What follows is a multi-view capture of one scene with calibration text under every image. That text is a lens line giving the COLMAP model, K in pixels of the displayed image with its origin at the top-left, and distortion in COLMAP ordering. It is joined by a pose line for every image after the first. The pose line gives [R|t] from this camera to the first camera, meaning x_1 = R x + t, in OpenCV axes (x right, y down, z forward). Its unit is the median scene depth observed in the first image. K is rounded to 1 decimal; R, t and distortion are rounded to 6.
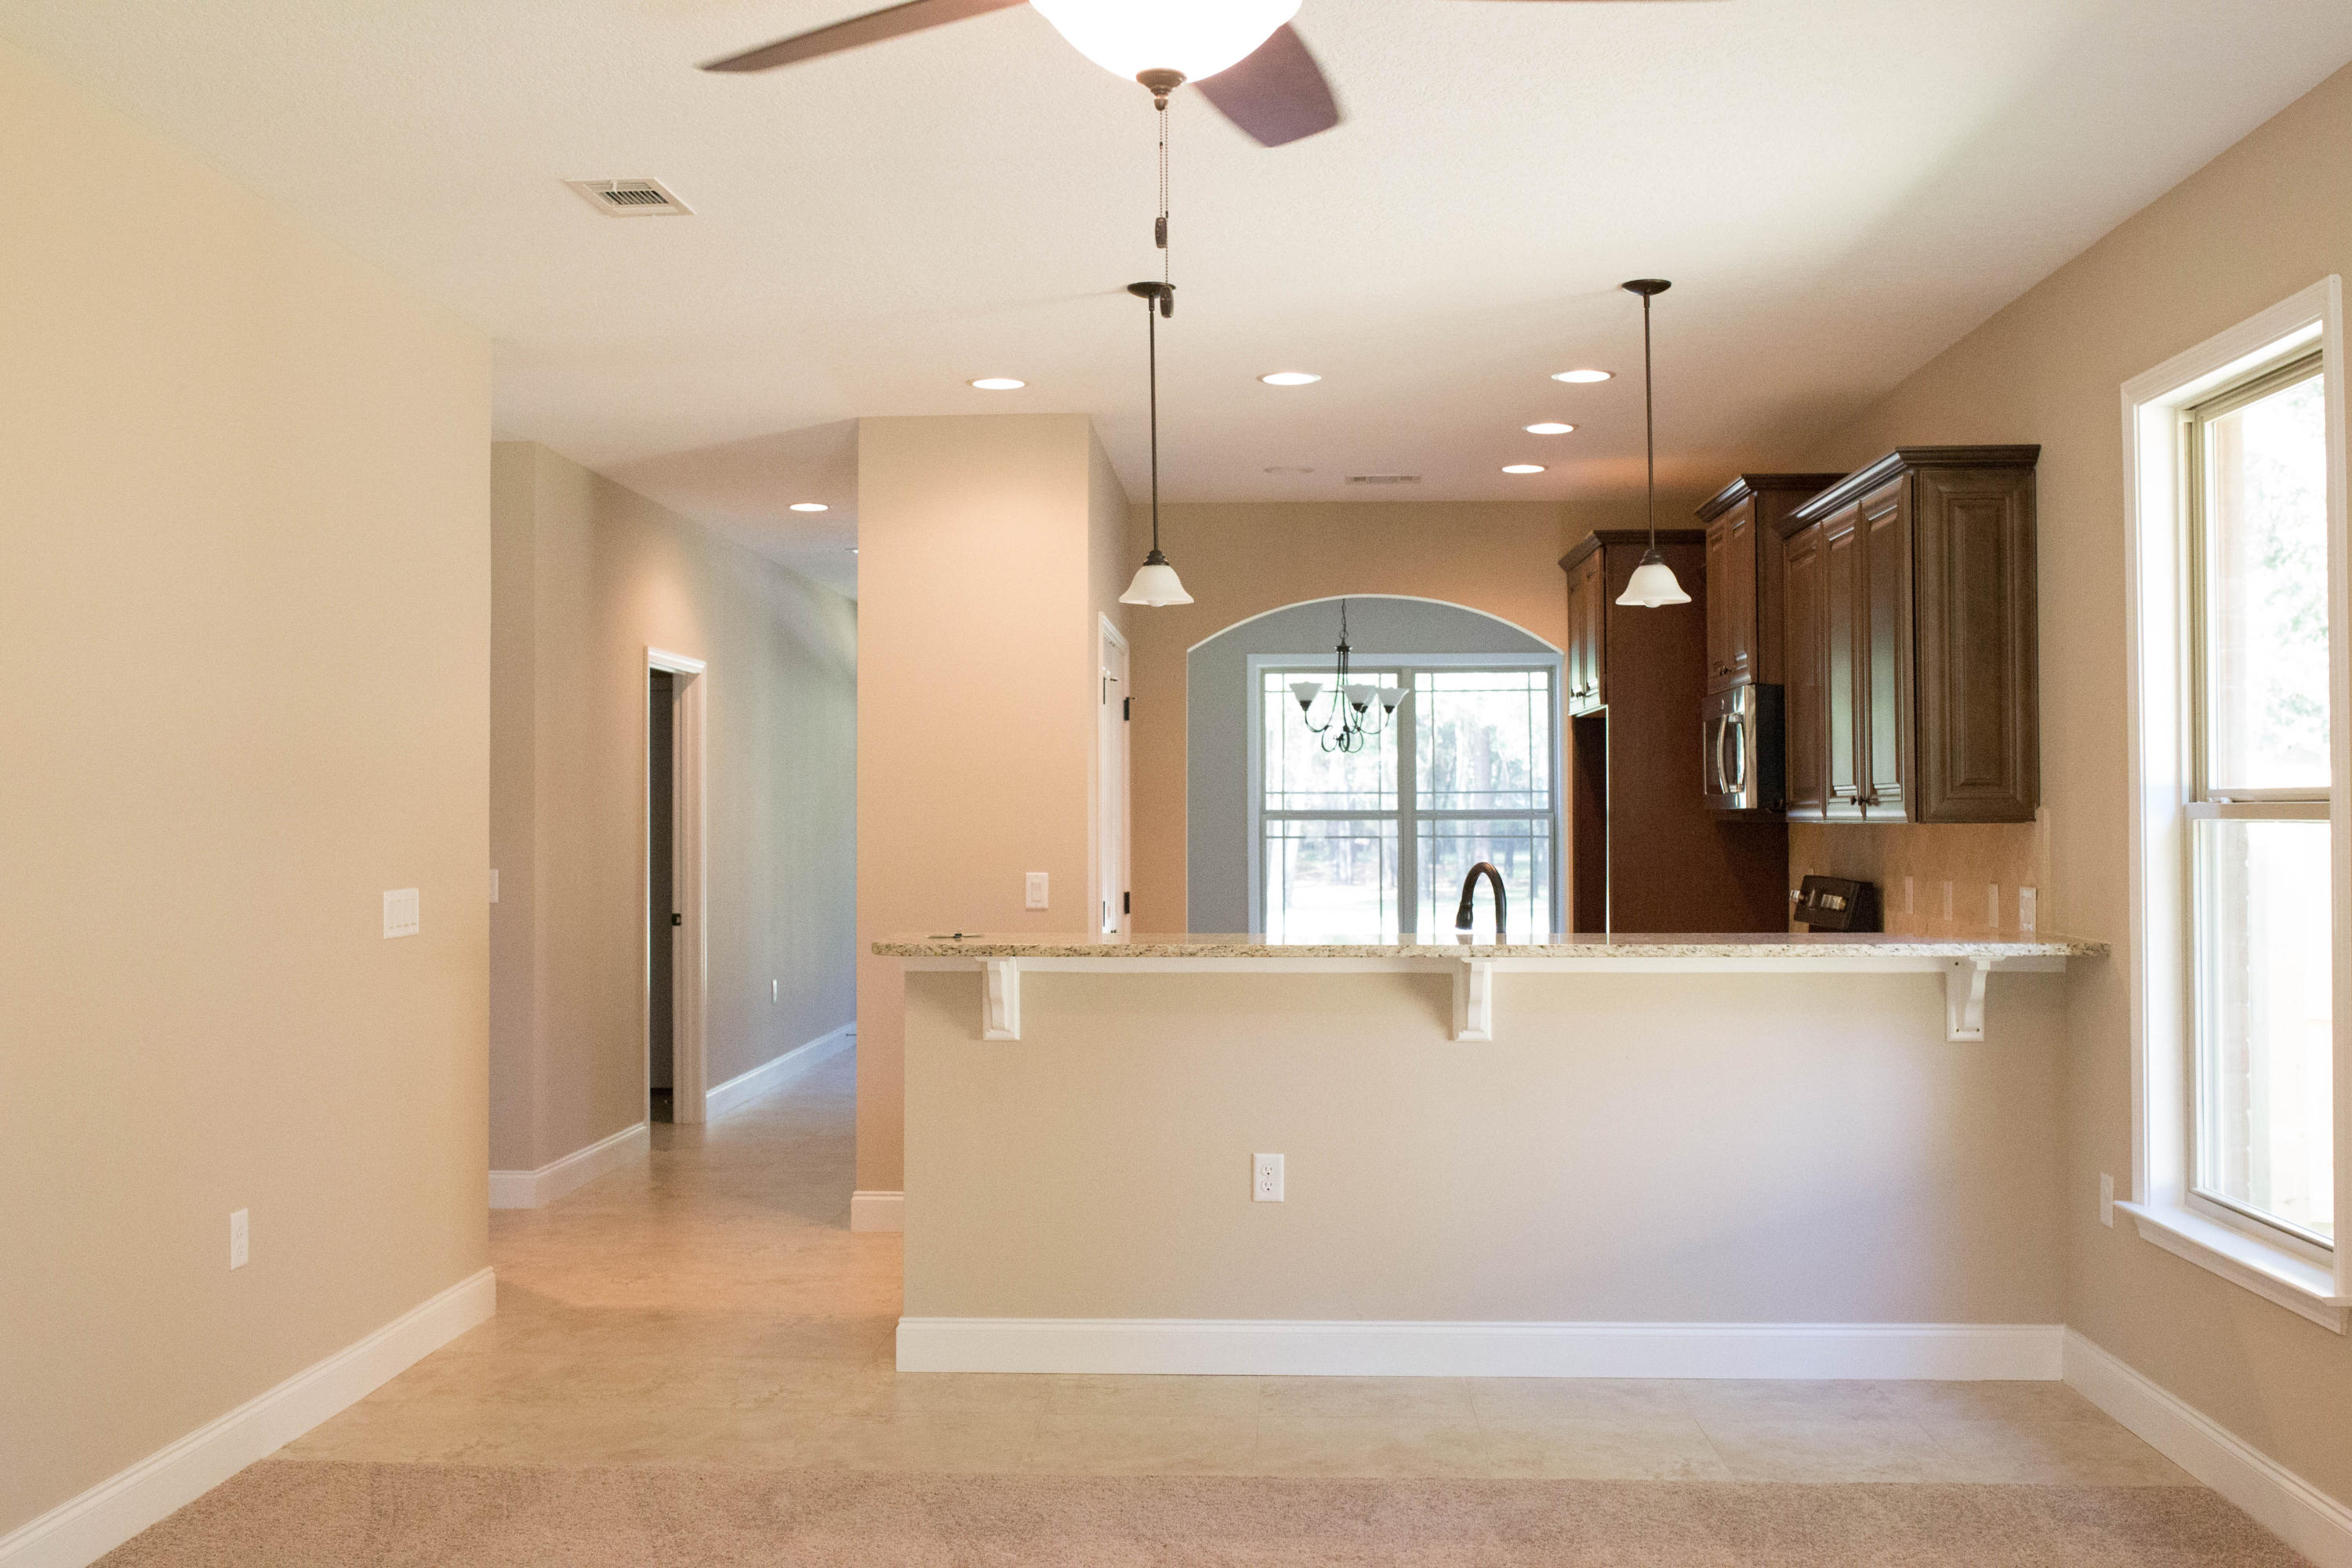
lens RADIAL K [[2327.9, 0, 1180.0], [0, 2327.9, 787.9], [0, 0, 1]] dist [-0.106836, 0.000000]
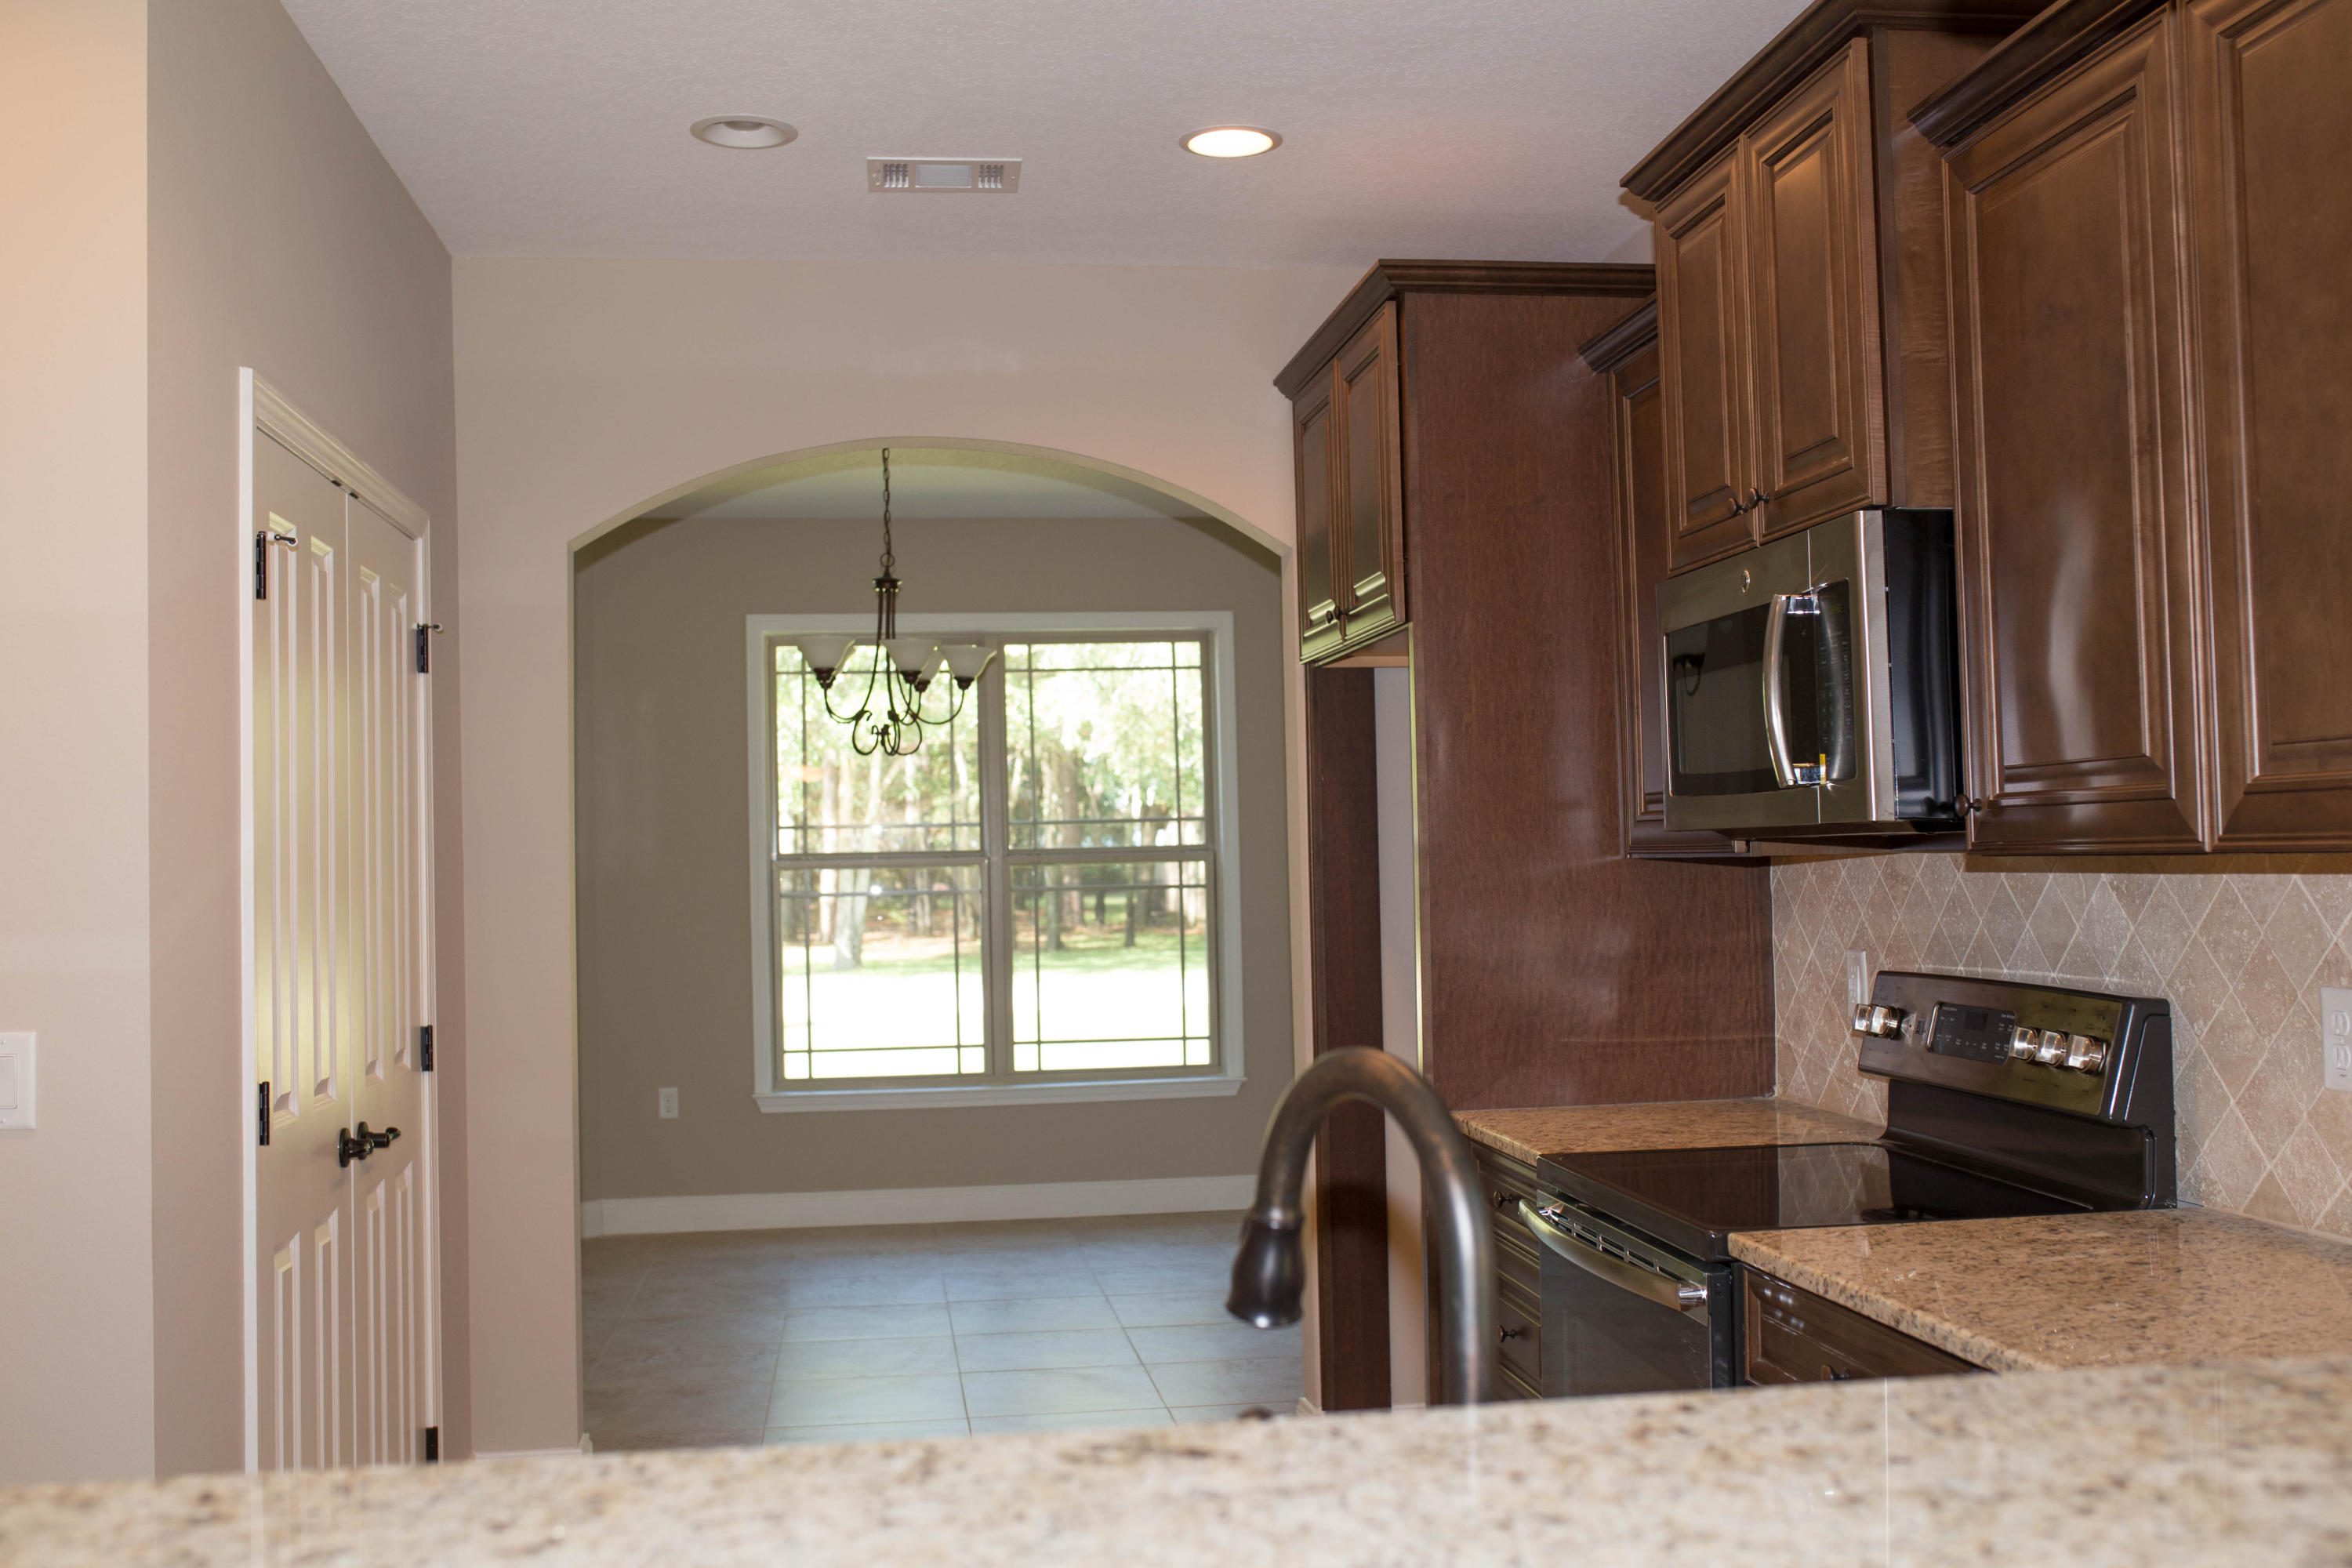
lens RADIAL K [[2327.9, 0, 1182.8], [0, 2327.9, 770.7], [0, 0, 1]] dist [-0.106836, 0.000000]
pose [[0.983610, -0.013460, 0.179807, 0.032831], [0.018084, 0.999546, -0.024103, 0.003994], [-0.179401, 0.026960, 0.983407, 0.353130]]
